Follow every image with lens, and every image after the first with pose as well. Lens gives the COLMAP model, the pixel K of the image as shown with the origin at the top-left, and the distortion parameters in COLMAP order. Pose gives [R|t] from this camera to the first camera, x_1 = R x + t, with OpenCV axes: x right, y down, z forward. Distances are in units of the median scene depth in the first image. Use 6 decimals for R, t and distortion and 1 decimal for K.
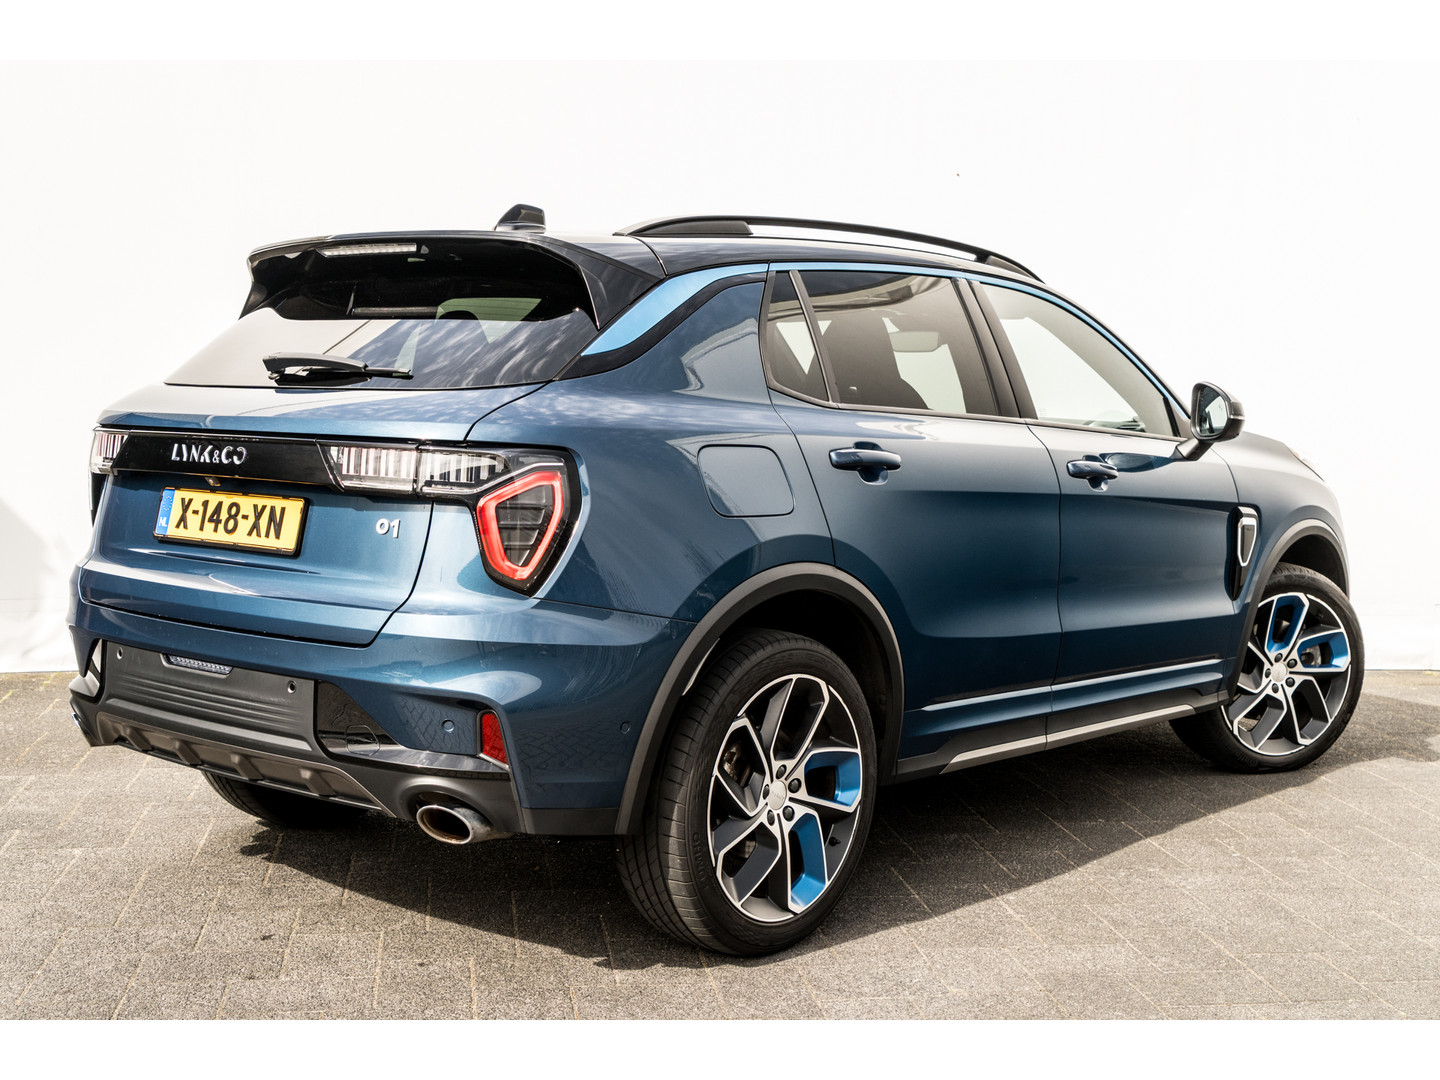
lens RADIAL K [[1817.4, 0, 720.0], [0, 1817.4, 540.0], [0, 0, 1]] dist [-0.007856, 0.005433]
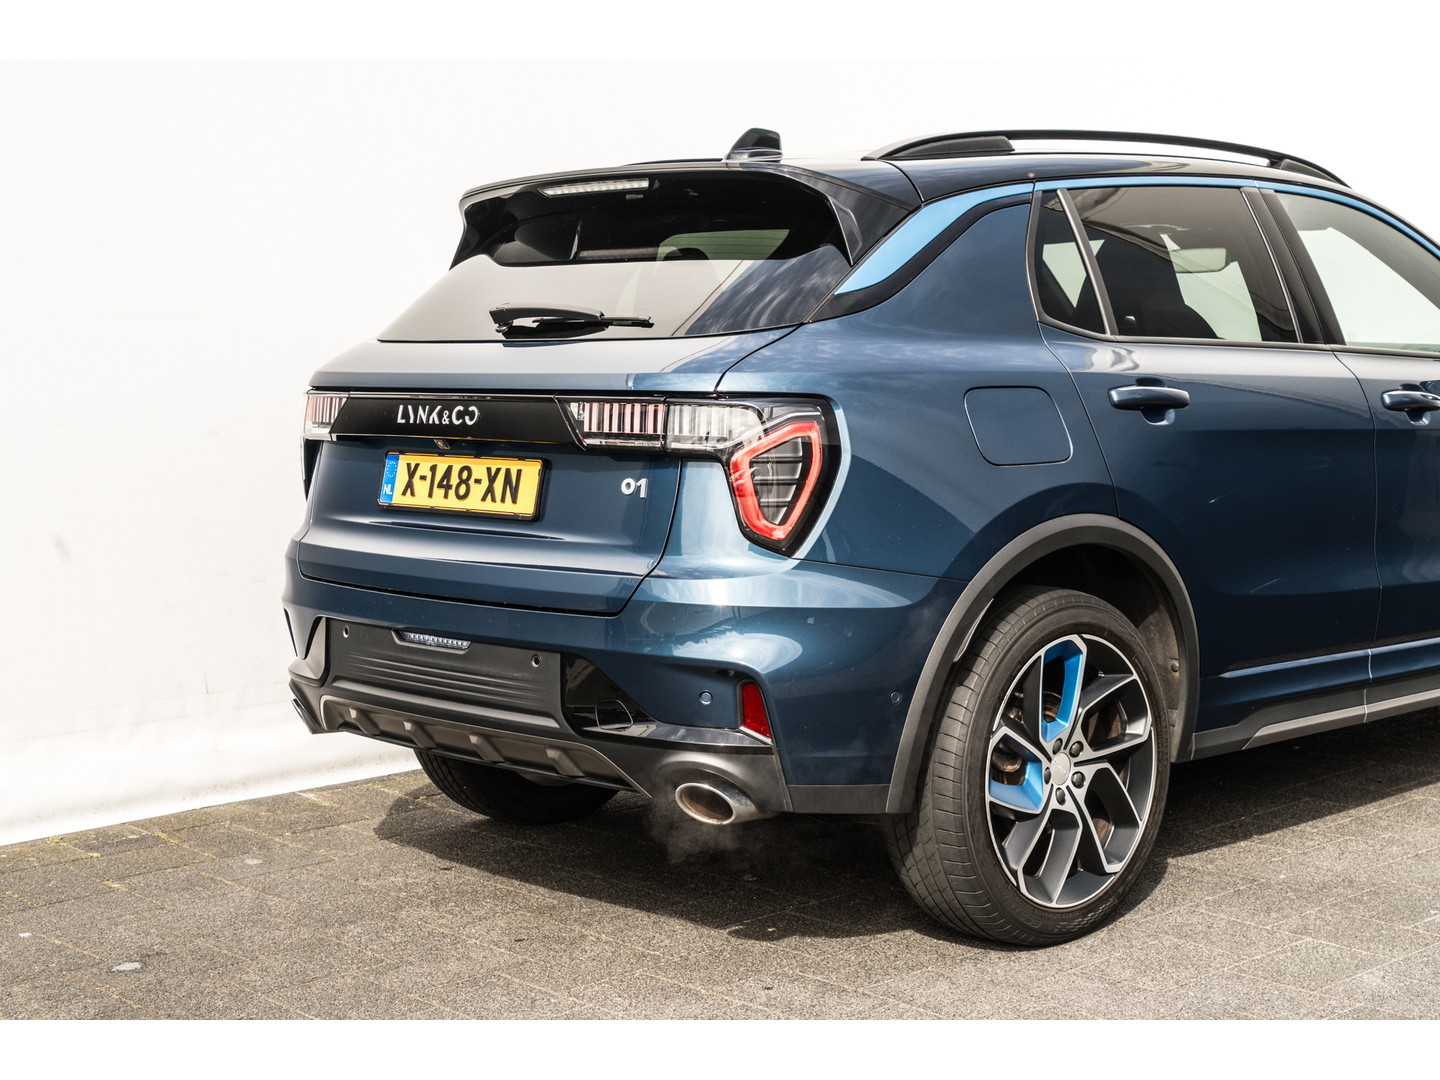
lens RADIAL K [[2191.3, 0, 720.0], [0, 2191.3, 540.0], [0, 0, 1]] dist [0.004793, 0.079887]
pose [[0.994025, -0.026757, -0.105824, -0.019121], [0.028398, 0.999498, 0.014034, 0.005153], [0.105396, -0.016955, 0.994286, -0.105075]]
